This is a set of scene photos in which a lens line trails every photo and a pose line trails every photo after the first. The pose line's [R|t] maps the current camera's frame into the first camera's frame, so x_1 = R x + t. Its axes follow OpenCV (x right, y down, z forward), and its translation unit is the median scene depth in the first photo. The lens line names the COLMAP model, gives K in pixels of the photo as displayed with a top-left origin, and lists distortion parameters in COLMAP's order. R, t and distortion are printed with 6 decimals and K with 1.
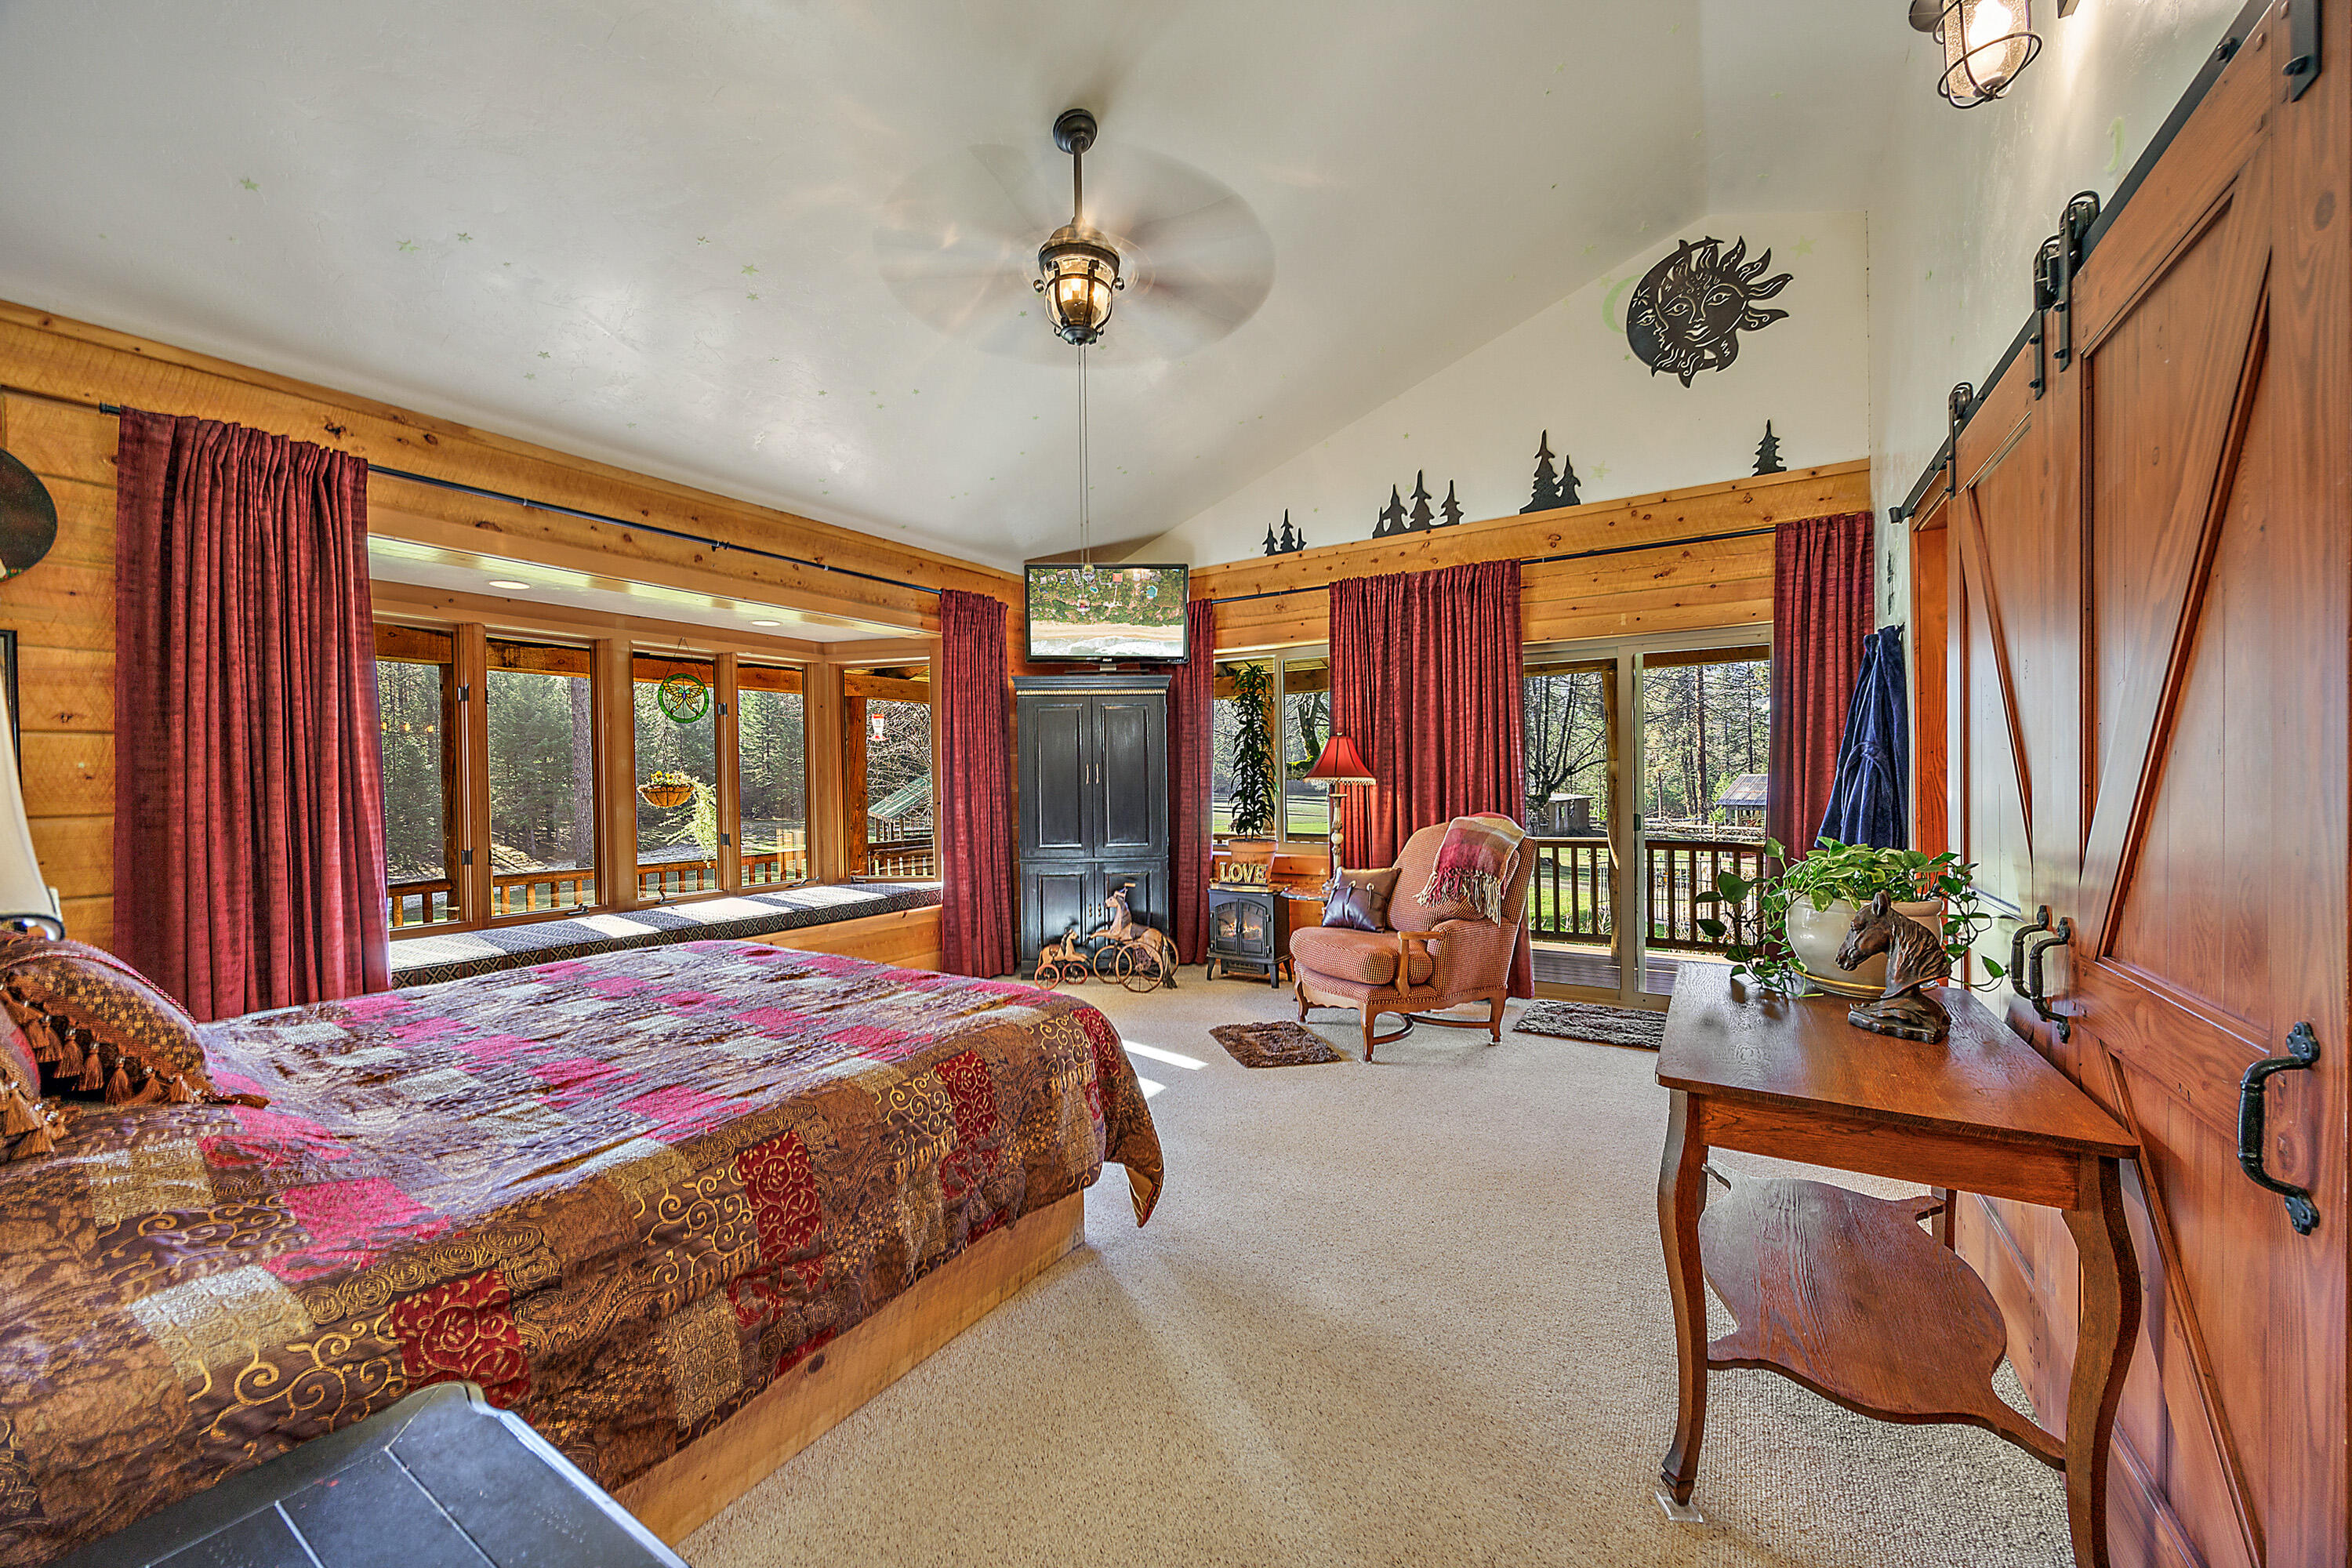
lens RADIAL K [[899.8, 0, 1174.2], [0, 899.8, 787.1], [0, 0, 1]] dist [-0.001213, -0.000014]
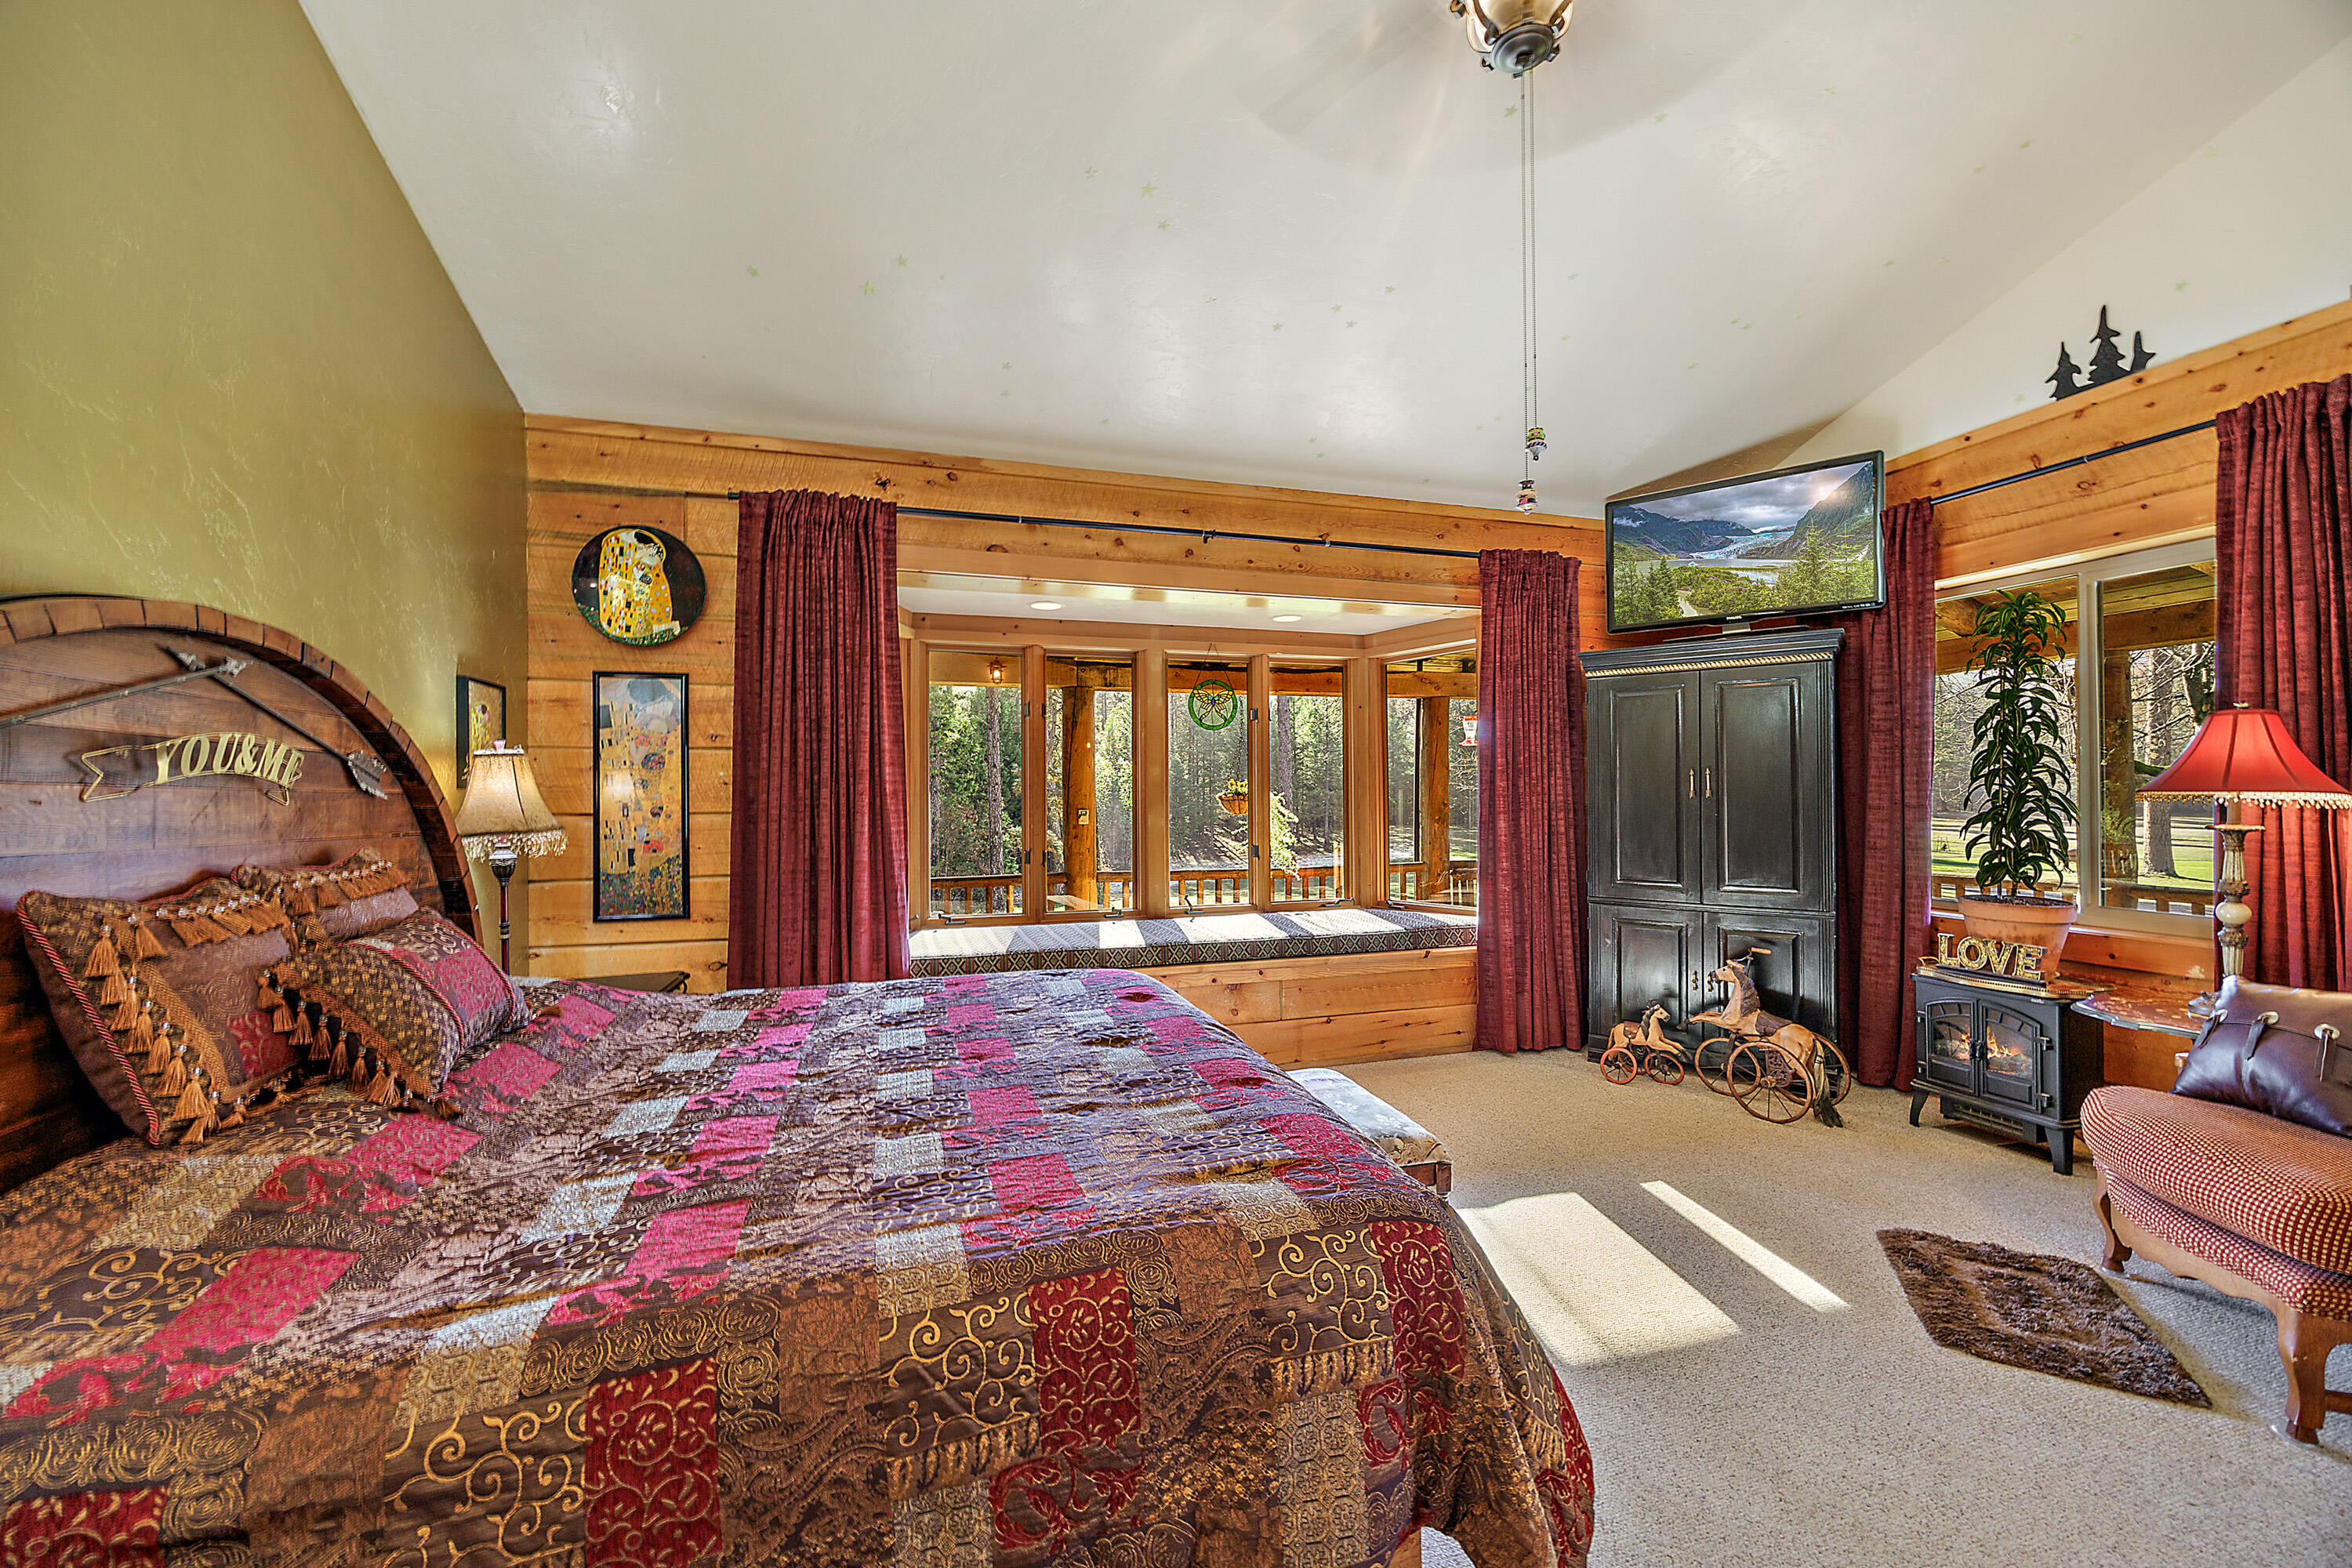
lens RADIAL K [[899.8, 0, 1174.2], [0, 899.8, 787.1], [0, 0, 1]] dist [-0.001213, -0.000014]
pose [[0.750238, 0.005890, -0.661142, 0.077173], [-0.012342, 0.999911, -0.005098, -0.003972], [0.661053, 0.011985, 0.750243, 0.260892]]
